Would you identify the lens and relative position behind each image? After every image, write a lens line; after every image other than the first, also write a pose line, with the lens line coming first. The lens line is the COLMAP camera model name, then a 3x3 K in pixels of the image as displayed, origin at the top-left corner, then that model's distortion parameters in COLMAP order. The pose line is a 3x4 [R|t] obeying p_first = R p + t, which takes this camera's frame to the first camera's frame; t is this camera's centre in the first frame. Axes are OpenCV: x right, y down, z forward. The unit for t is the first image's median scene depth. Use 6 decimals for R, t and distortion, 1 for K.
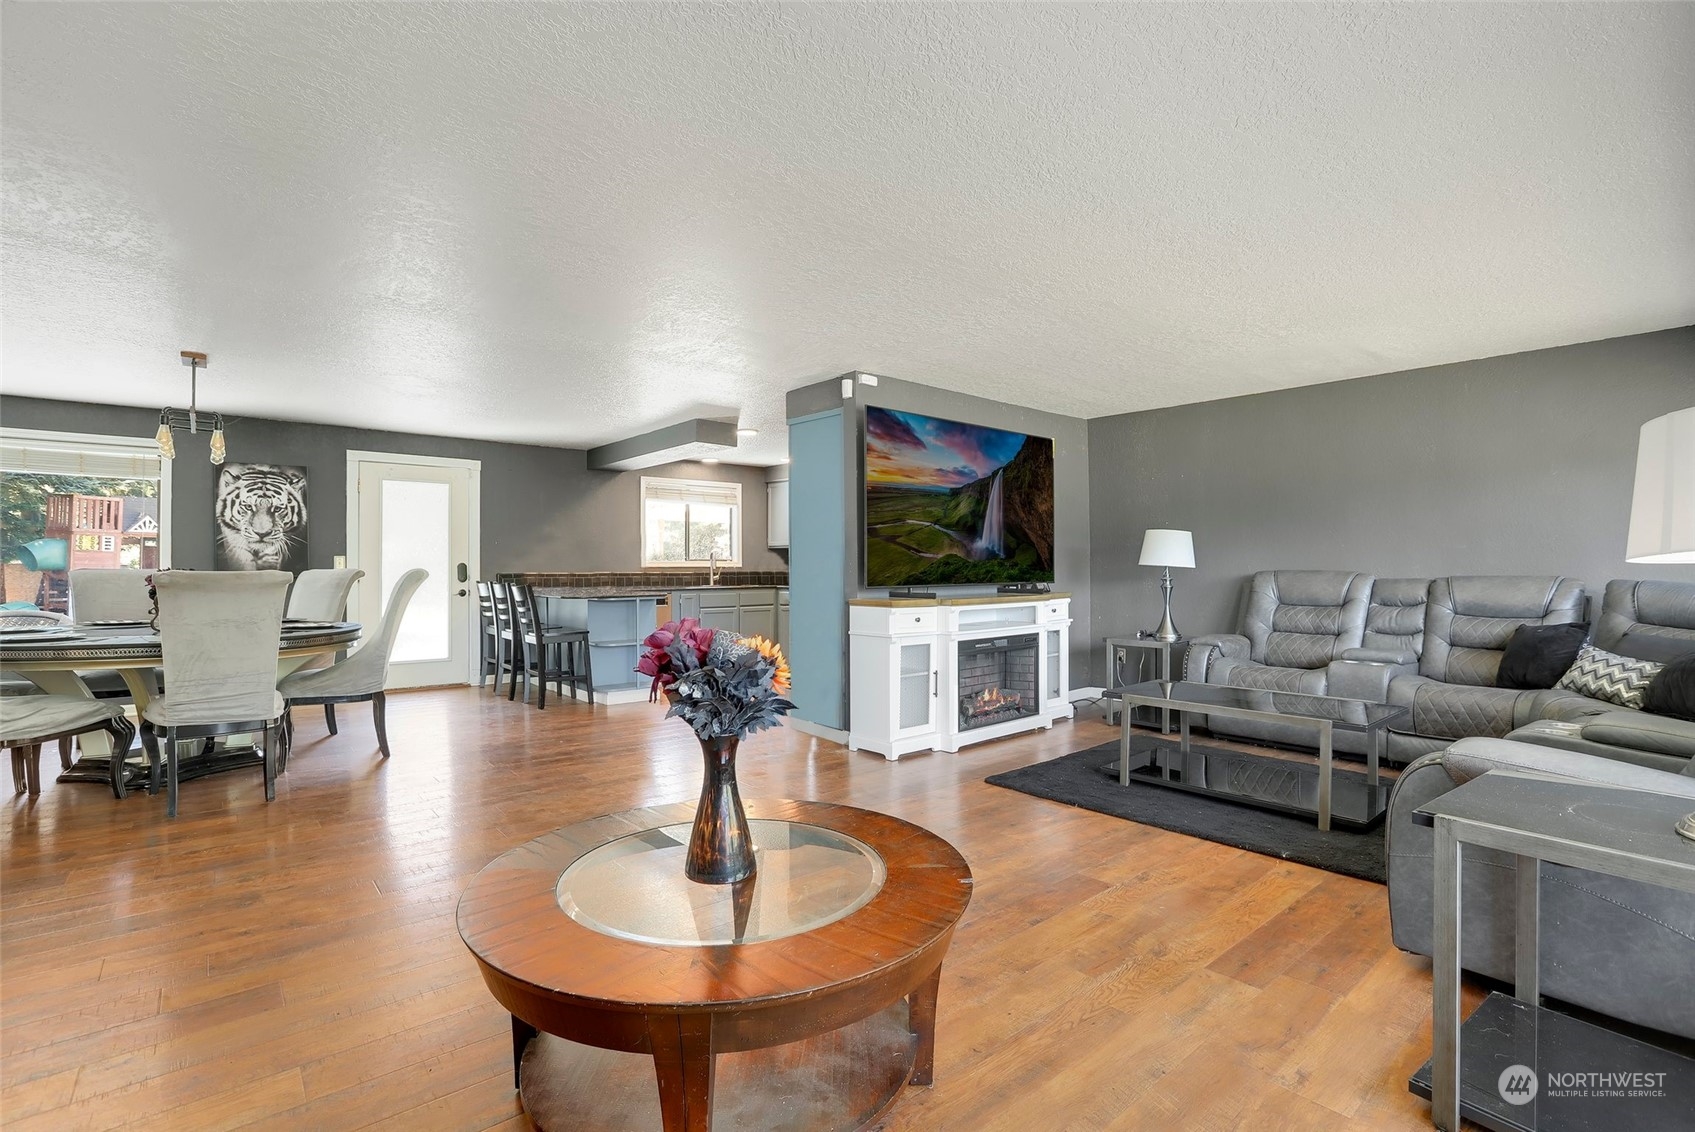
lens RADIAL K [[810.2, 0, 847.5], [0, 810.2, 566.0], [0, 0, 1]] dist [0.032810, 0.000329]
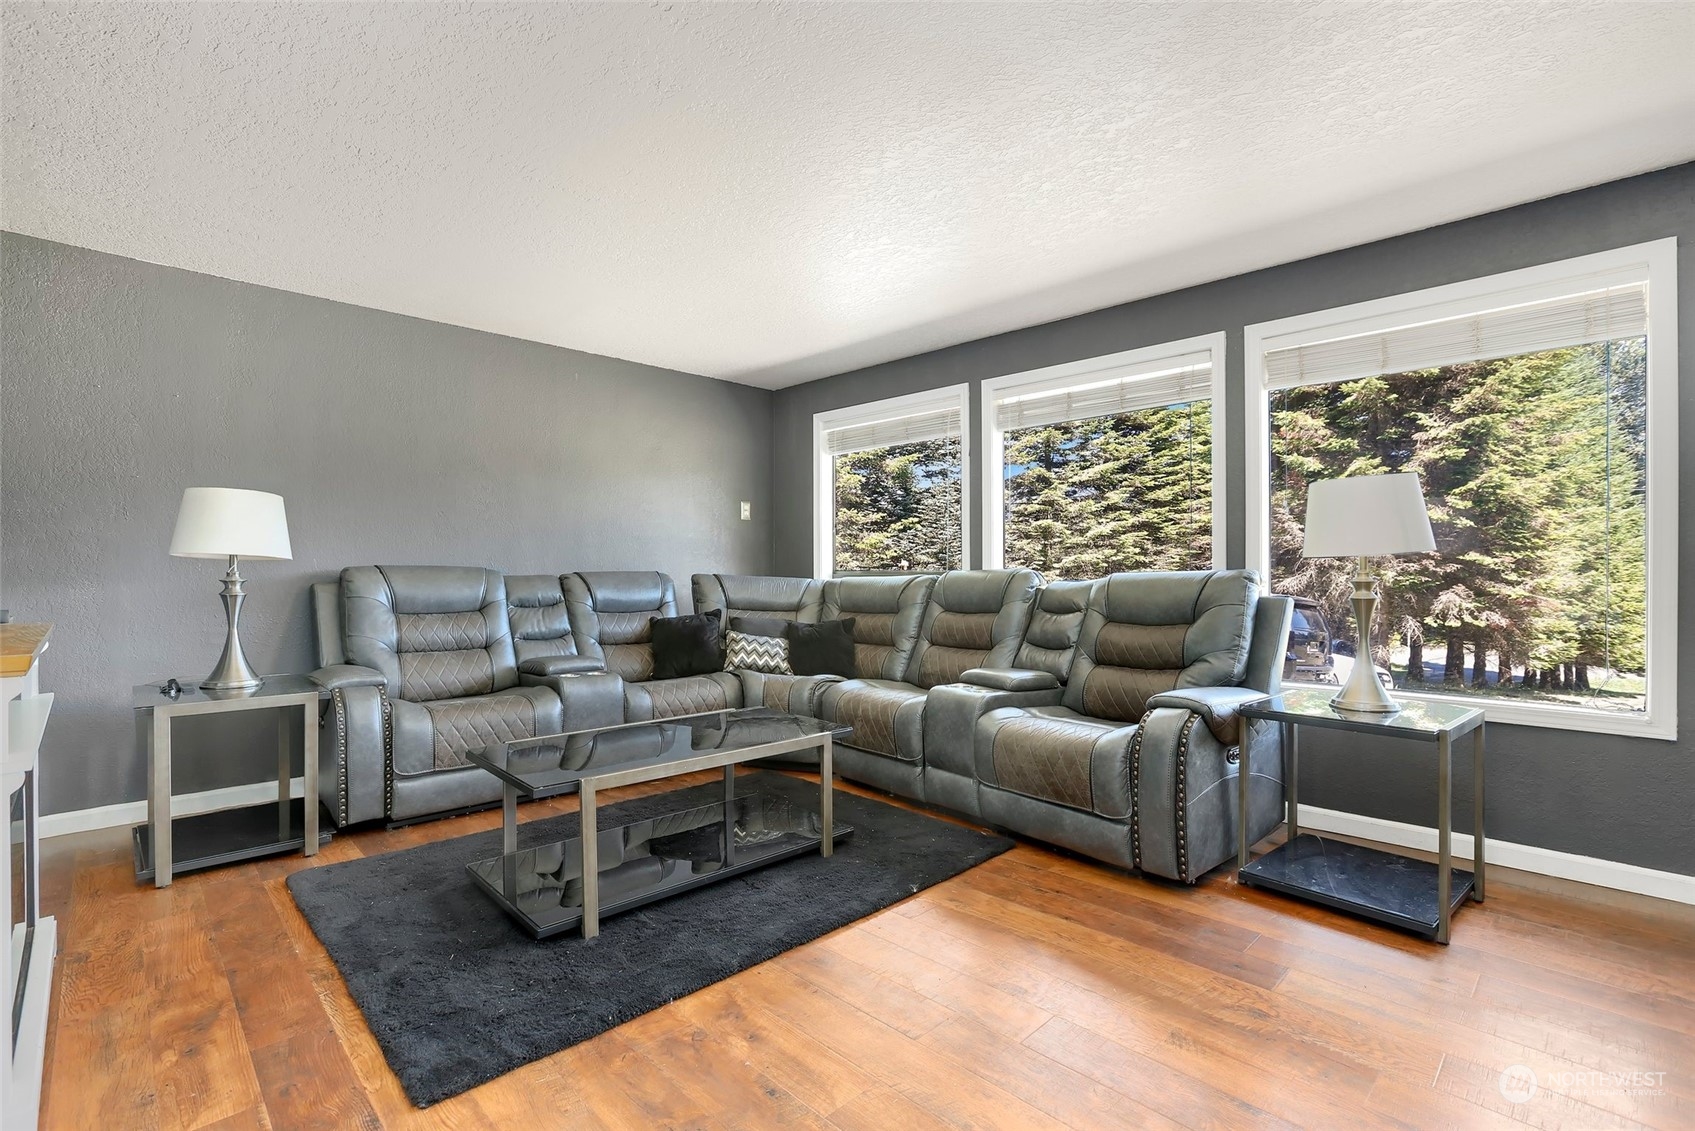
lens RADIAL K [[780.8, 0, 847.5], [0, 780.8, 565.5], [0, 0, 1]] dist [-0.017652, 0.000073]
pose [[-0.080522, 0.003137, 0.996748, -0.217316], [-0.009384, 0.999948, -0.003905, 0.003466], [-0.996709, -0.009668, -0.080488, 0.815468]]
